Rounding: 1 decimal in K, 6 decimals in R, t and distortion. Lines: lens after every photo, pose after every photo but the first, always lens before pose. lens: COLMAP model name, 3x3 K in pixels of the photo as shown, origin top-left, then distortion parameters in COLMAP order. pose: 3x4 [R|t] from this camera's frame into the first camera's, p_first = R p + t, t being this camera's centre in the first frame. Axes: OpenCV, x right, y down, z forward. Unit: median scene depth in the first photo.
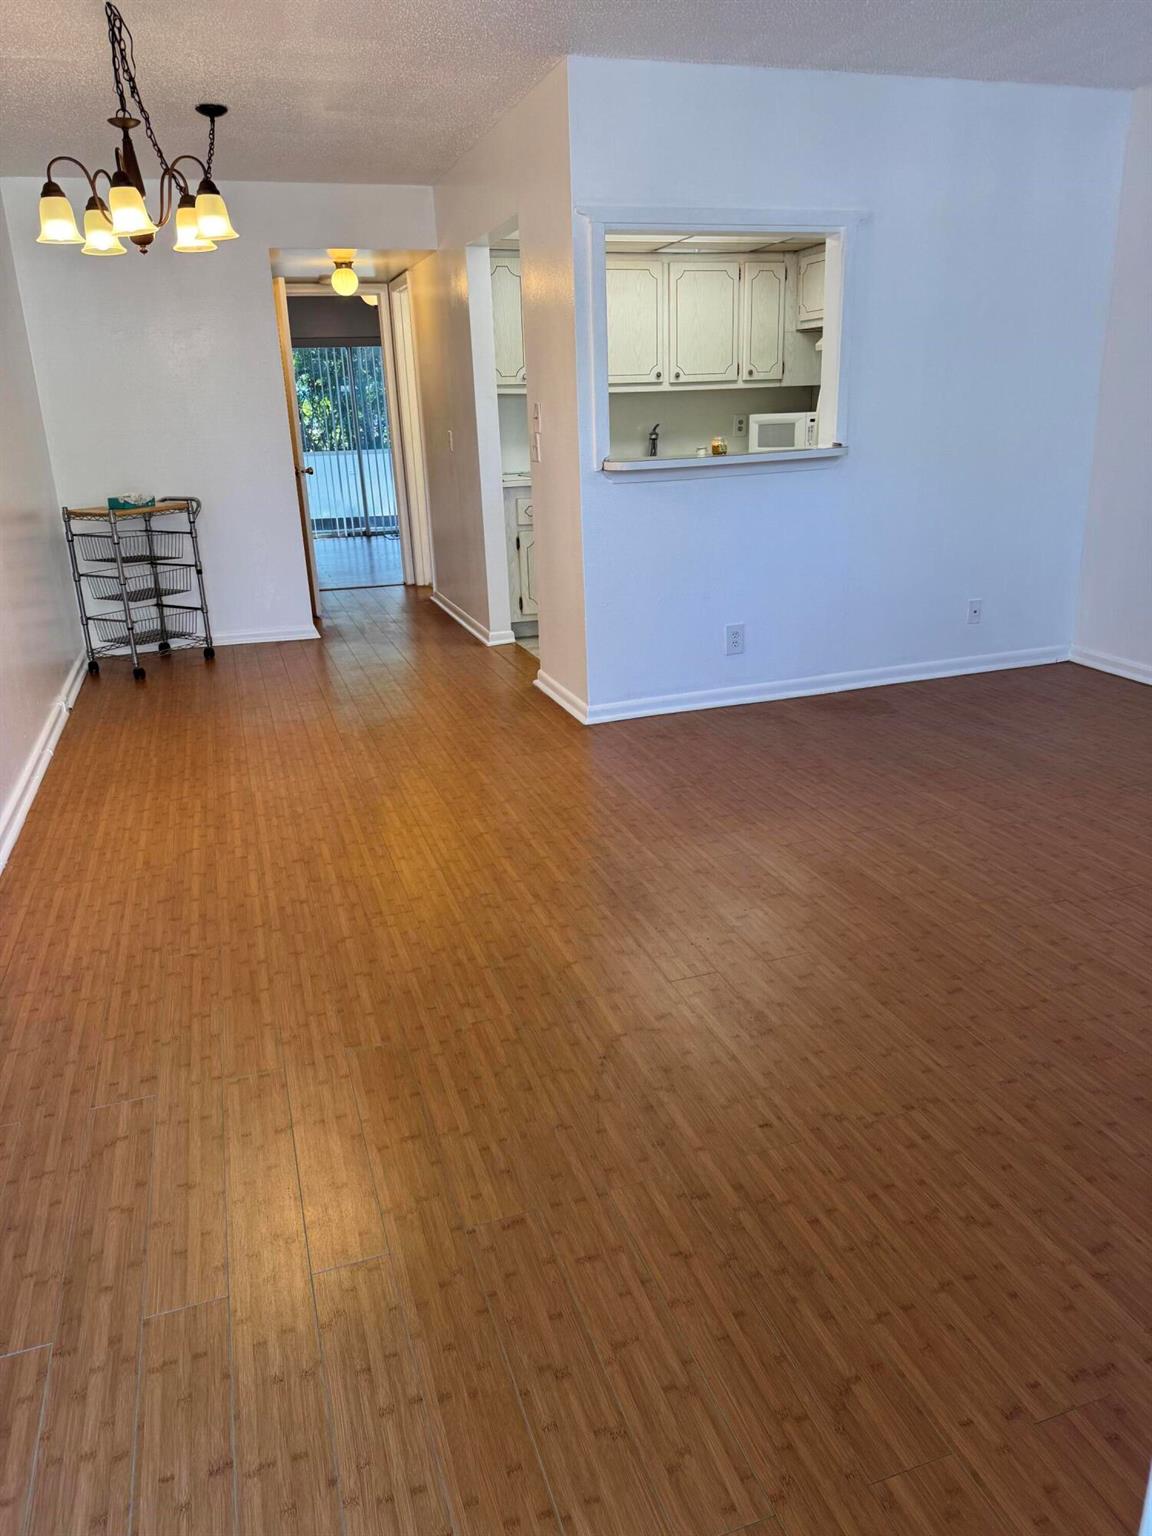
lens RADIAL K [[1069.6, 0, 576.0], [0, 1069.6, 768.0], [0, 0, 1]] dist [0.098775, -0.152889]
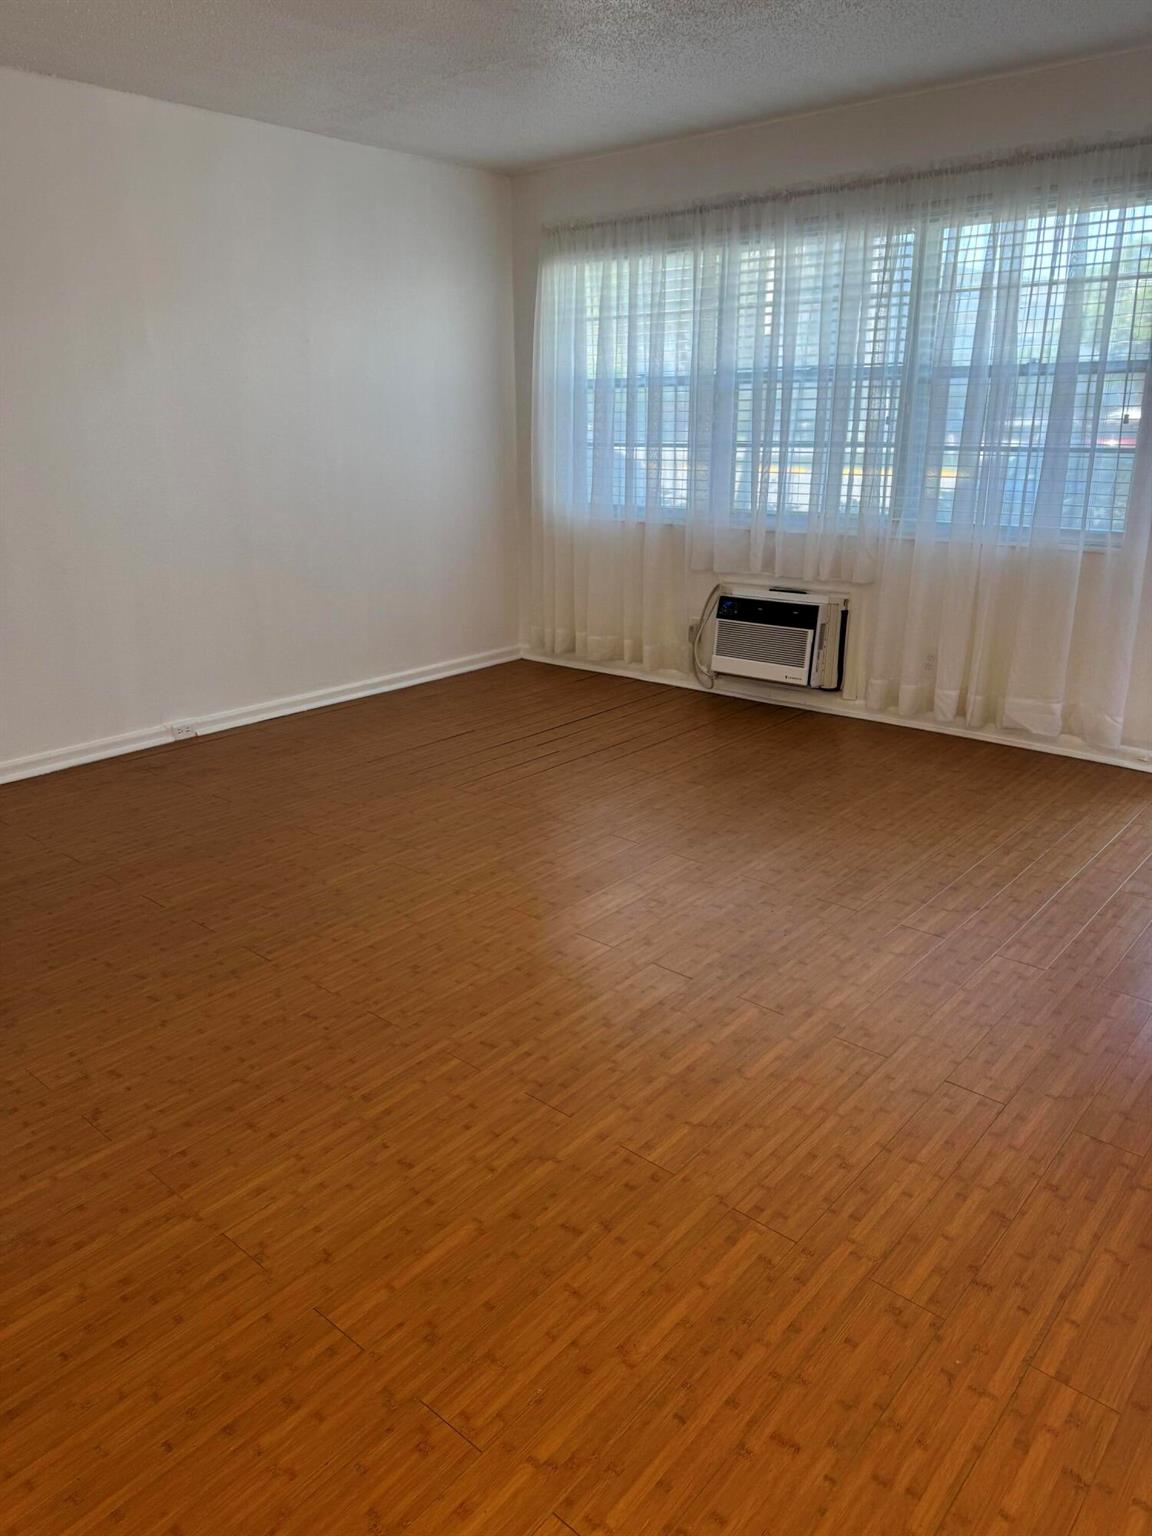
lens RADIAL K [[1069.6, 0, 576.0], [0, 1069.6, 768.0], [0, 0, 1]] dist [0.098775, -0.152889]
pose [[-0.516482, -0.230268, 0.824756, -0.553444], [0.298599, 0.854277, 0.425500, -0.423841], [-0.802549, 0.466034, -0.372461, 1.289770]]
